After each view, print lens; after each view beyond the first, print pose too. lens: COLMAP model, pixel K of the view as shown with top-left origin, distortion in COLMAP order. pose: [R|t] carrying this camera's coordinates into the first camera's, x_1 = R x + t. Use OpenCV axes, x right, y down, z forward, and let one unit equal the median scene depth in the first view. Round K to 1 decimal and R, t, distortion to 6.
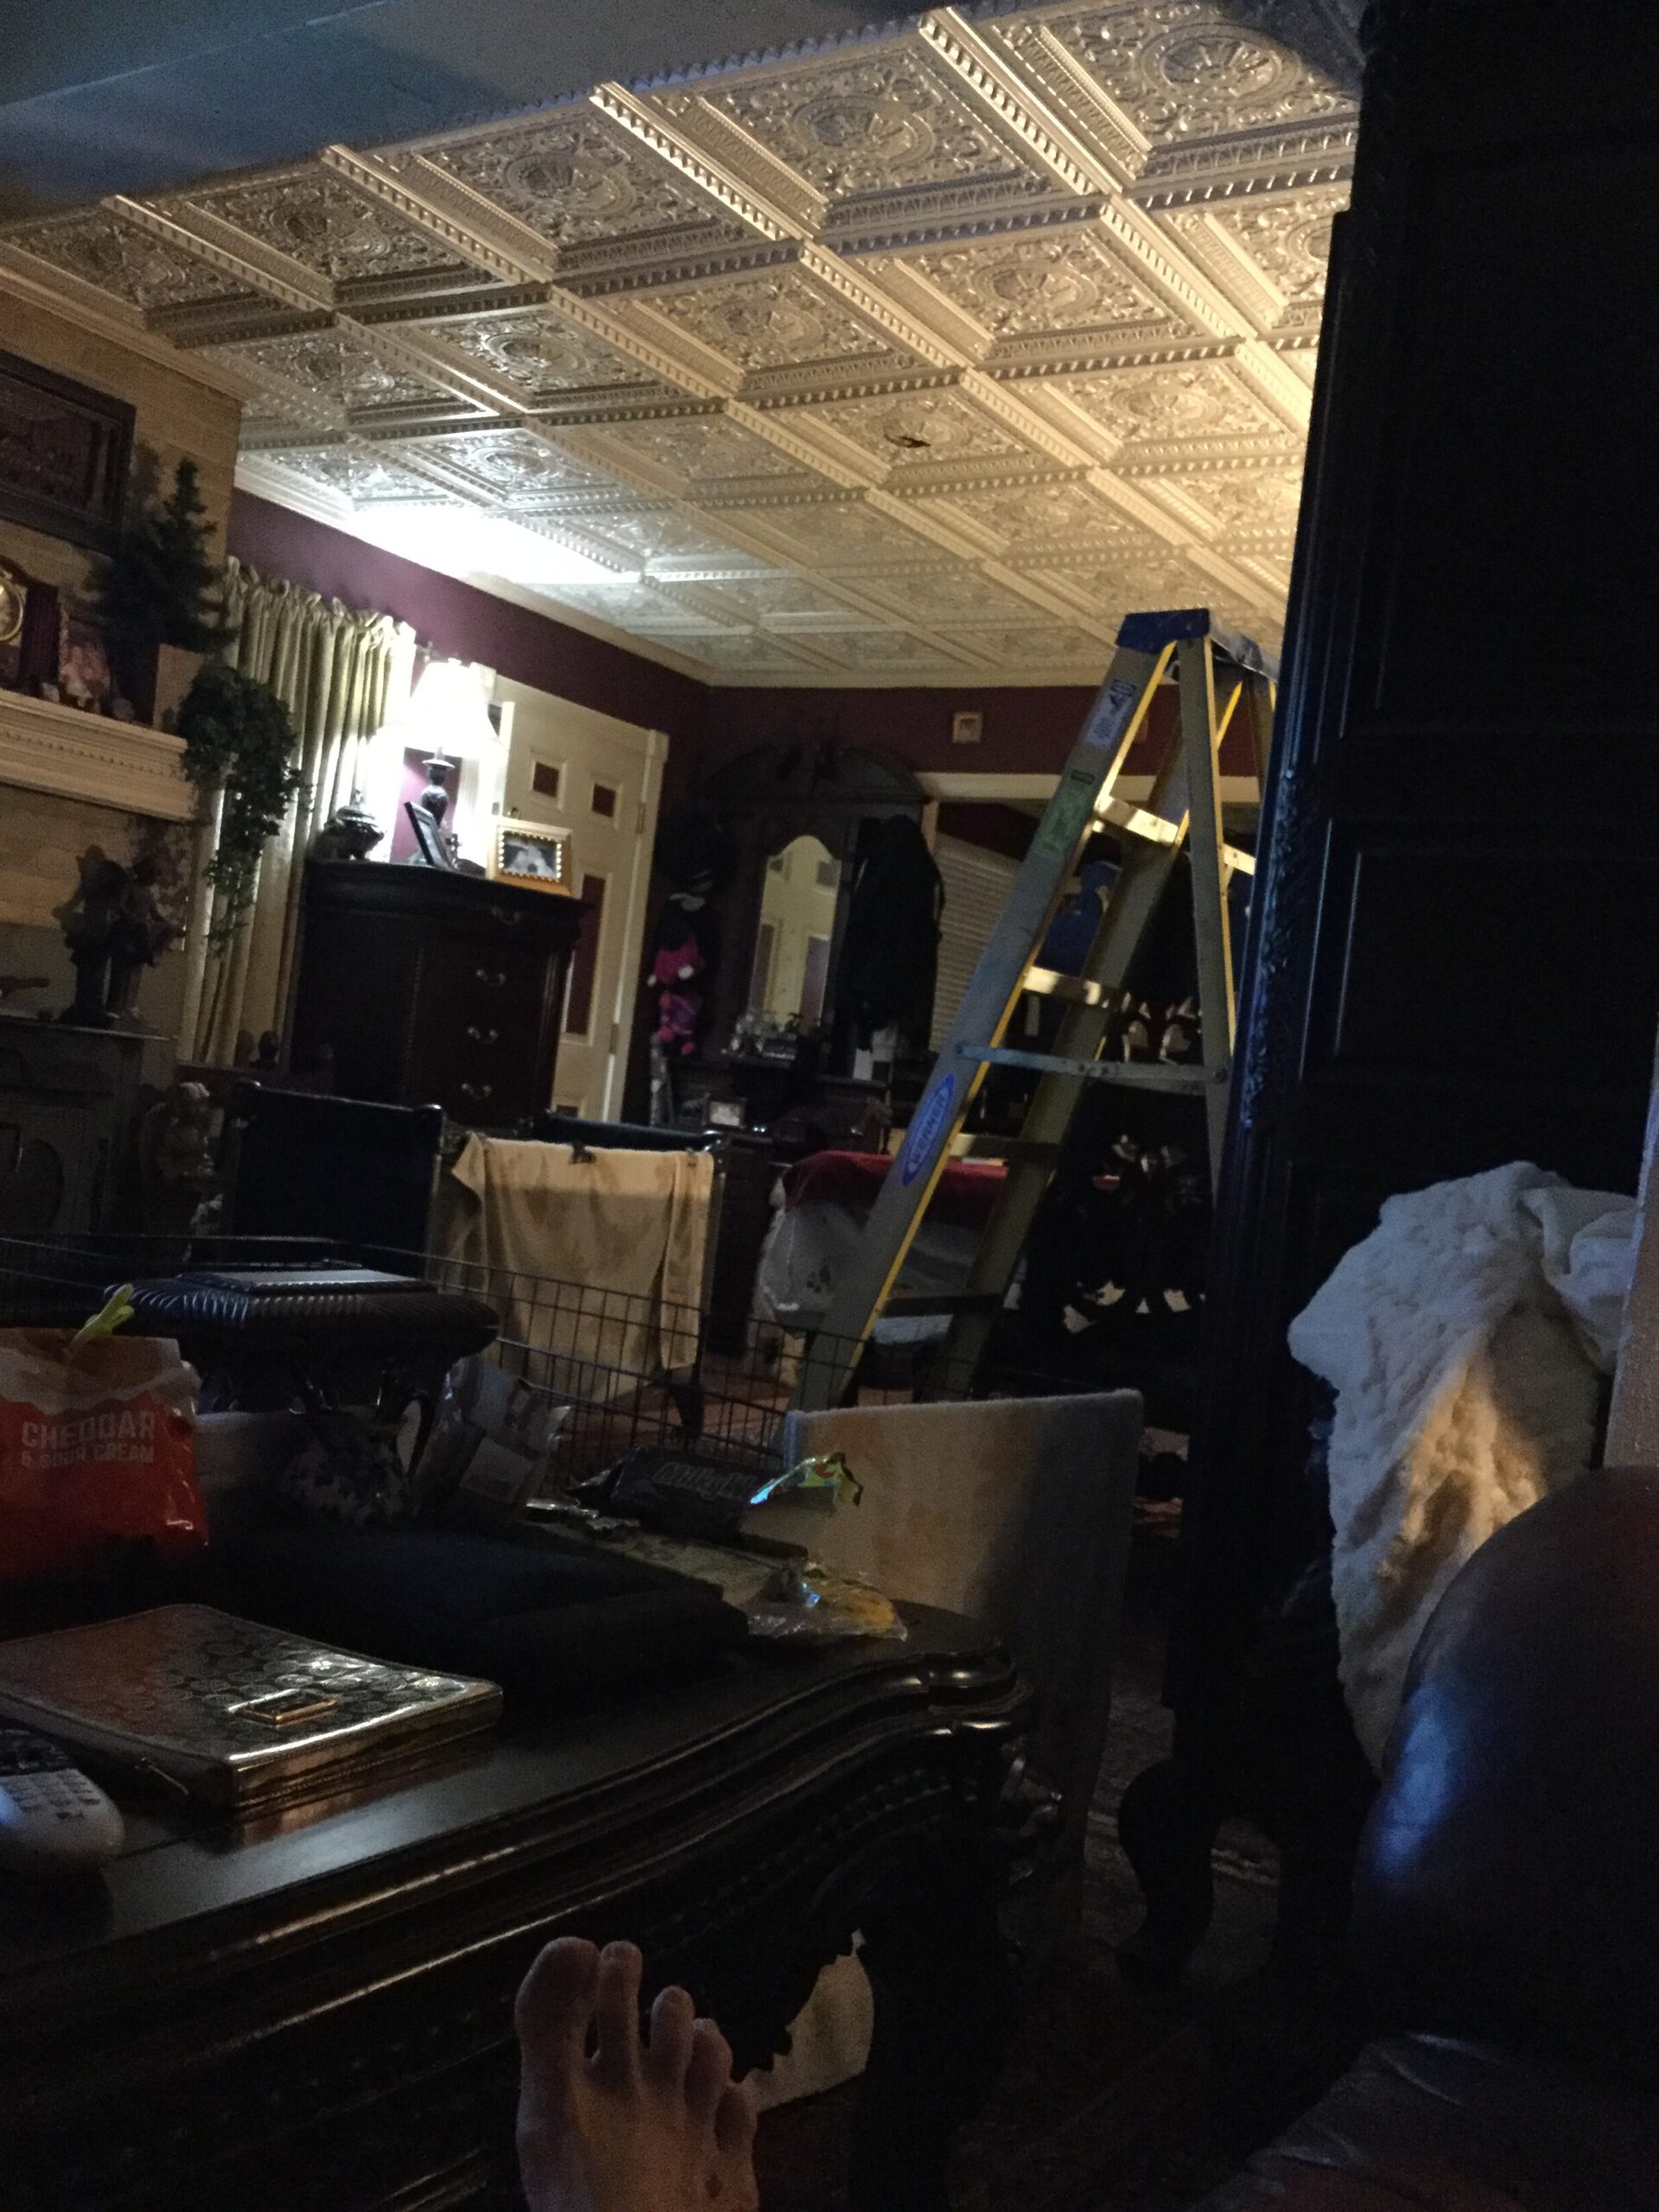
lens RADIAL K [[2014.8, 0, 829.5], [0, 2014.8, 1106.0], [0, 0, 1]] dist [0.152345, -0.009286]
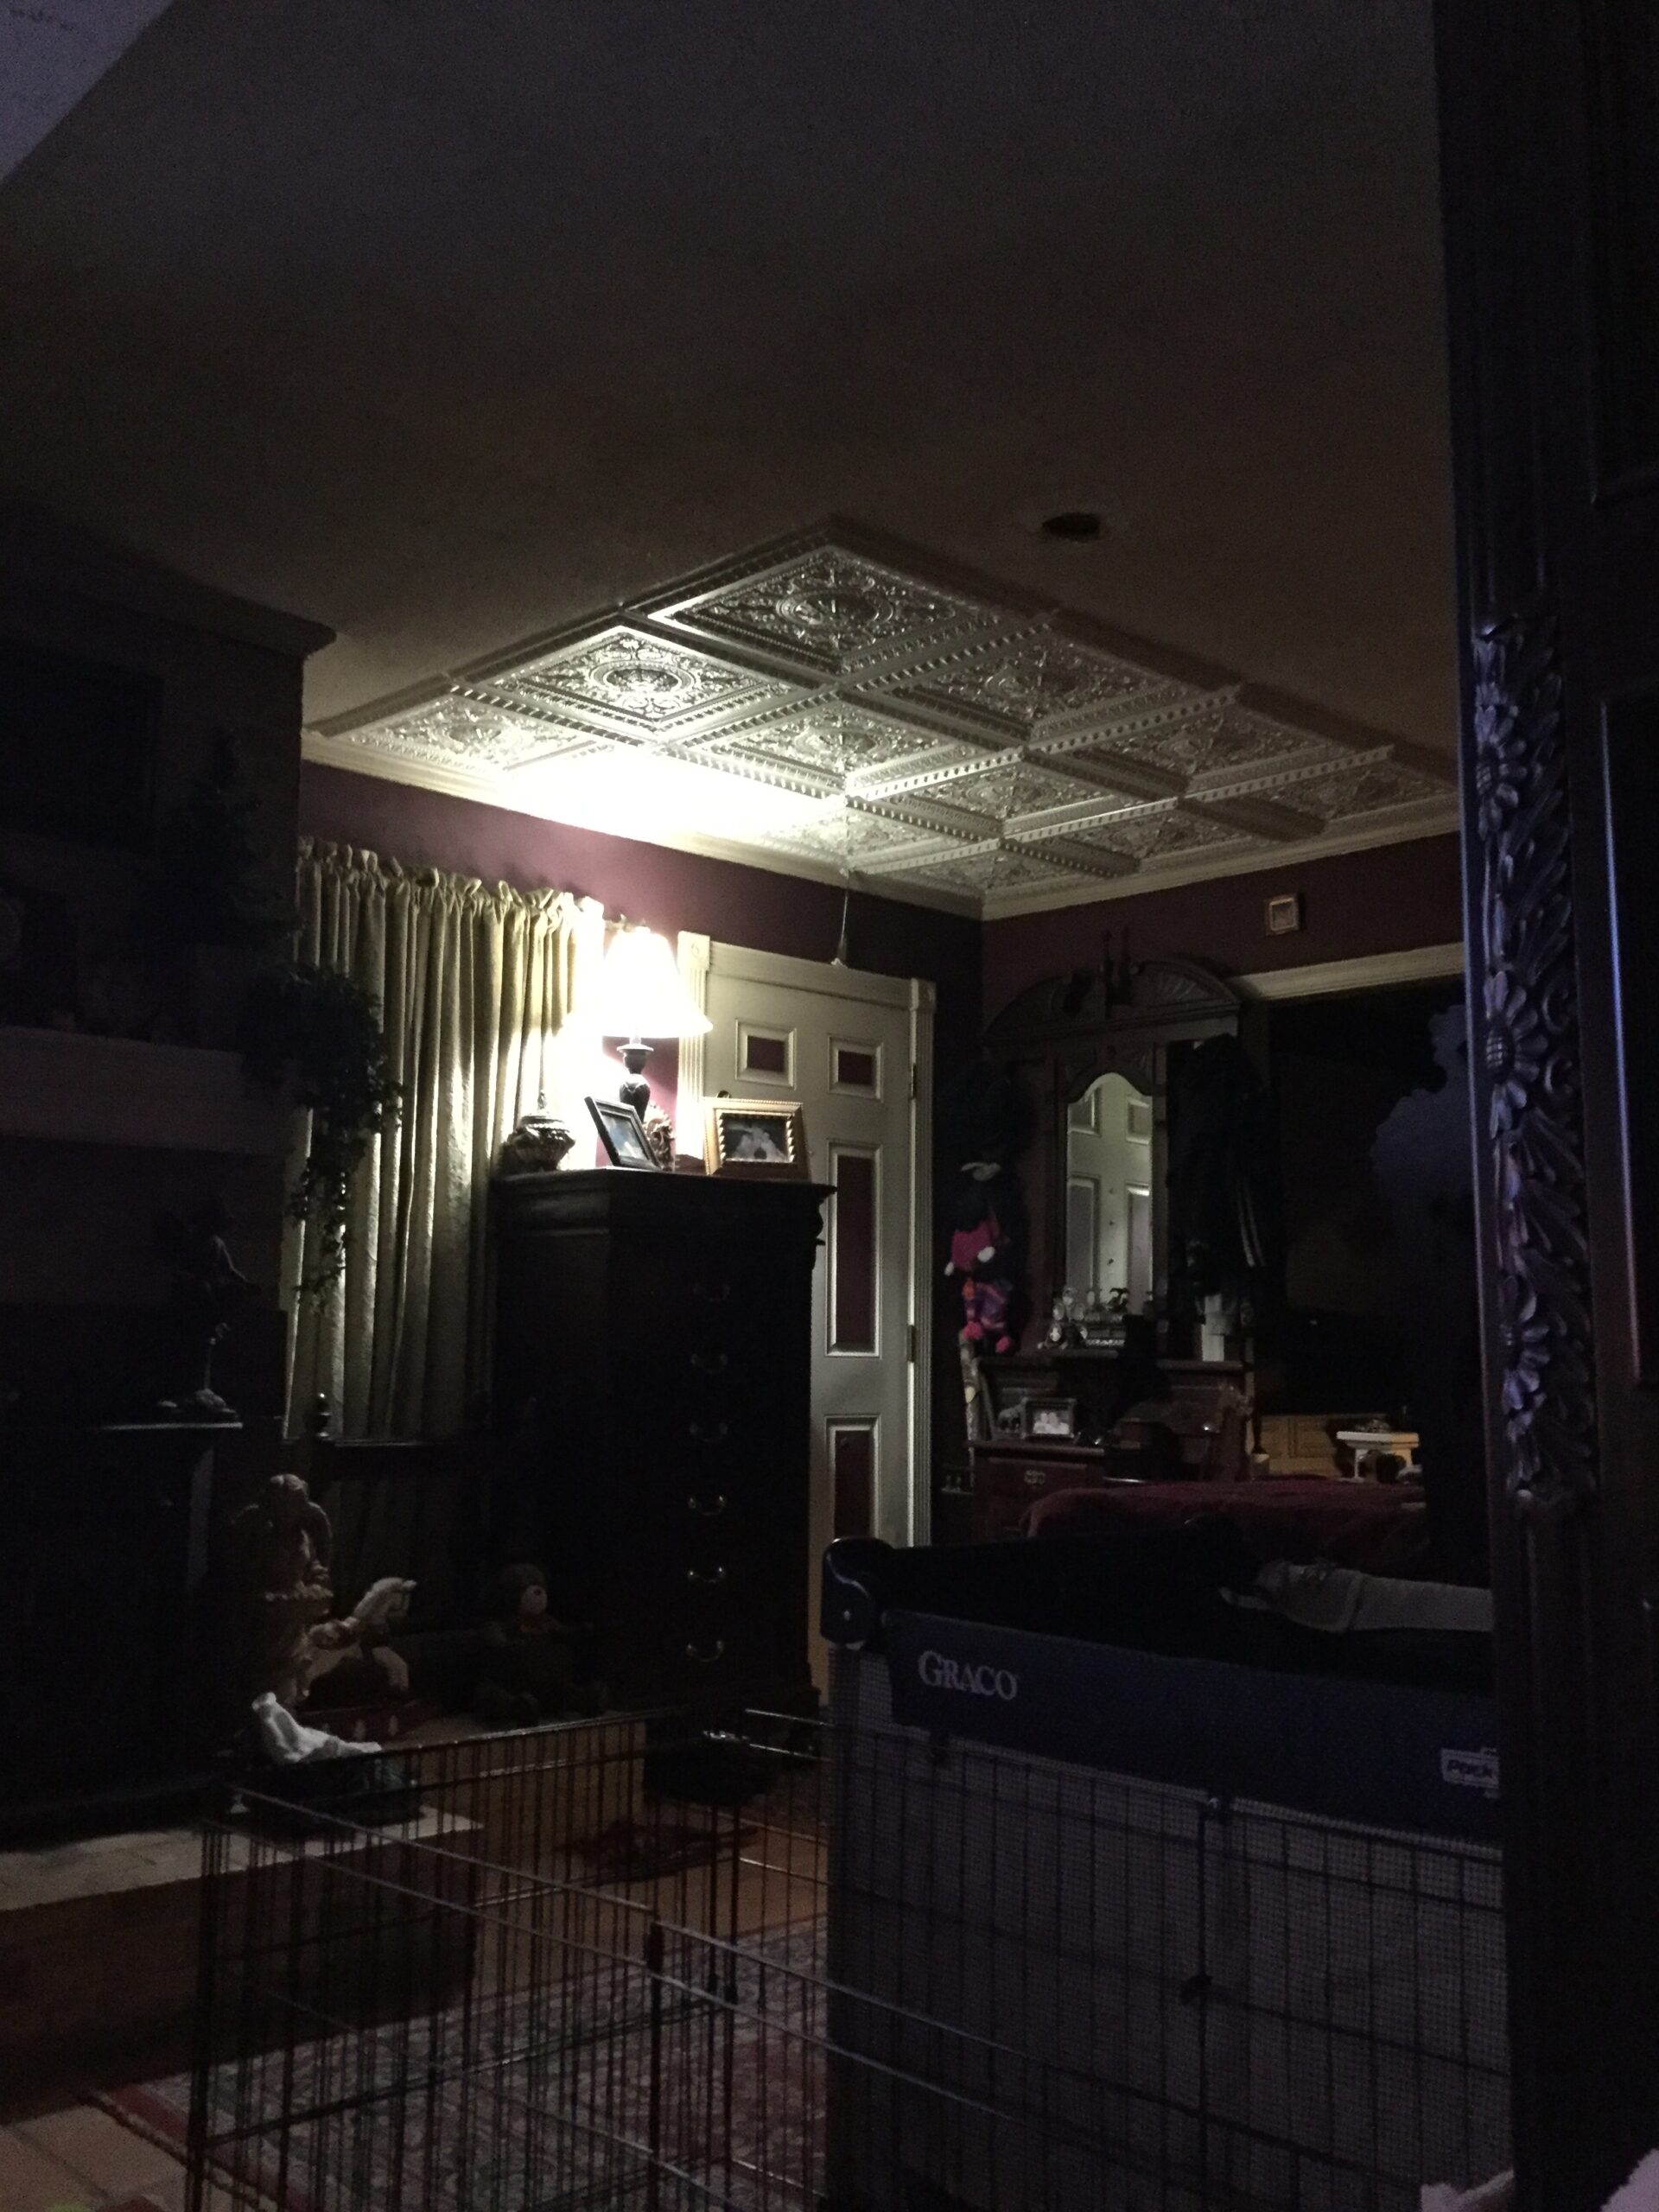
lens RADIAL K [[2014.8, 0, 829.5], [0, 2014.8, 1106.0], [0, 0, 1]] dist [0.152345, -0.009286]
pose [[0.968131, -0.137891, -0.209064, 0.059039], [0.106934, 0.982454, -0.152803, -0.006781], [0.226466, 0.125578, 0.965890, 0.202745]]
